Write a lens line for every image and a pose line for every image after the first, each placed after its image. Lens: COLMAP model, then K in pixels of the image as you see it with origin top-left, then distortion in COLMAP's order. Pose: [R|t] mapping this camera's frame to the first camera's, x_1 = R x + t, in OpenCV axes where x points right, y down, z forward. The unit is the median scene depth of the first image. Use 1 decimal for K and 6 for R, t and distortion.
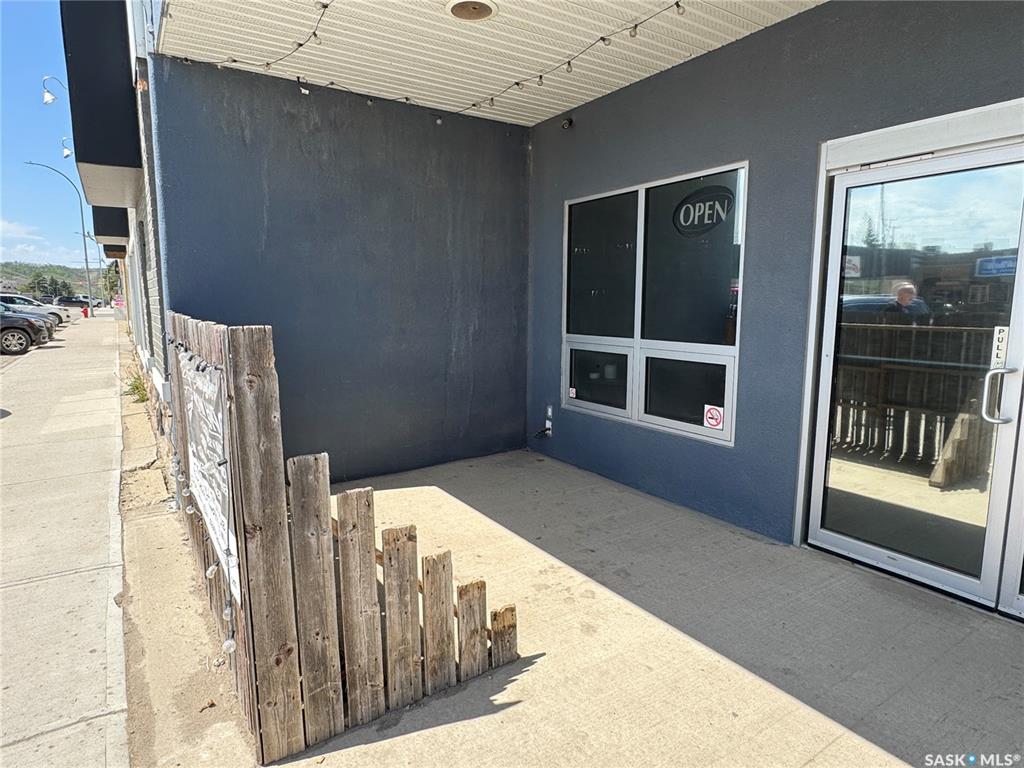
lens RADIAL K [[592.8, 0, 506.8], [0, 592.8, 383.0], [0, 0, 1]] dist [-0.020626, 0.013390]
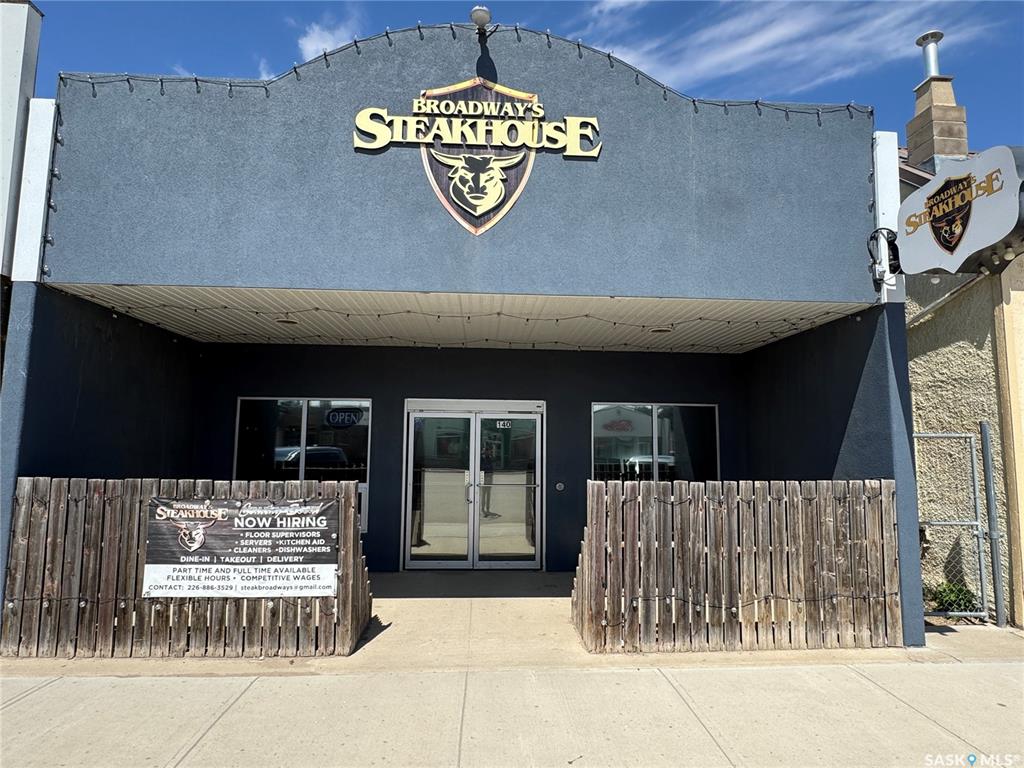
lens RADIAL K [[592.8, 0, 509.9], [0, 592.8, 382.8], [0, 0, 1]] dist [-0.020626, 0.013390]
pose [[0.507578, 0.094970, 0.856356, -1.201740], [0.107595, 0.979140, -0.172360, 0.006099], [-0.854861, 0.179626, 0.486771, -0.528880]]
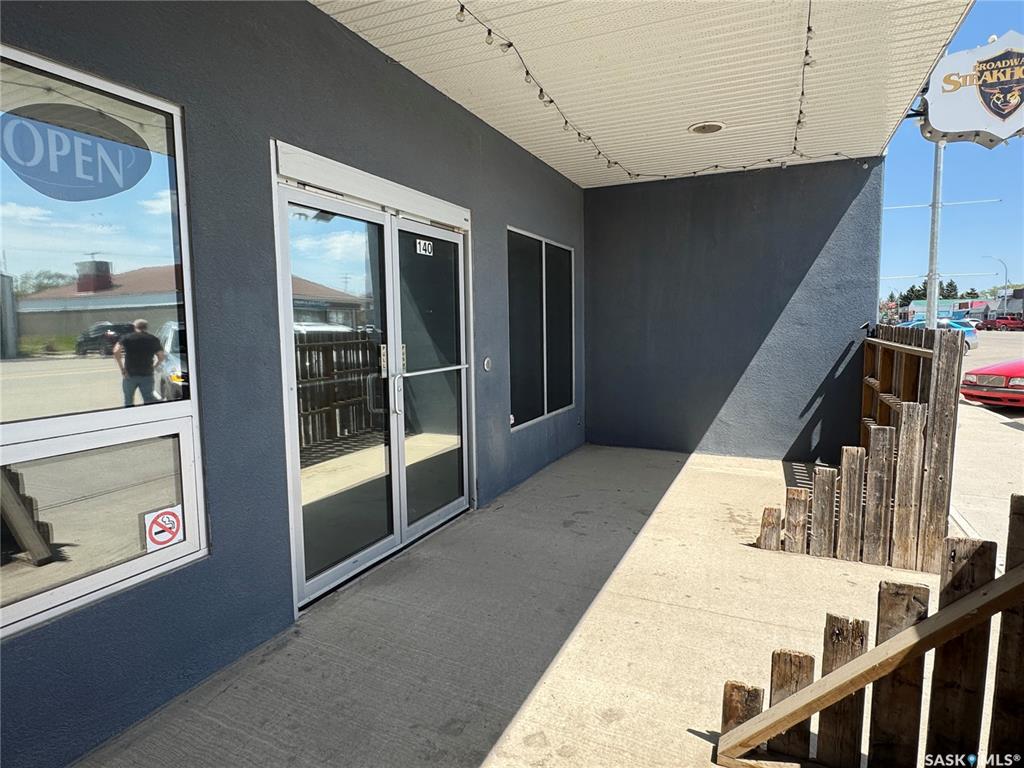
lens RADIAL K [[592.8, 0, 503.2], [0, 592.8, 385.8], [0, 0, 1]] dist [-0.020626, 0.013390]
pose [[-0.530792, -0.080757, 0.843646, -0.320268], [0.126538, 0.976740, 0.173110, -0.144922], [-0.838003, 0.198639, -0.508227, 1.048919]]
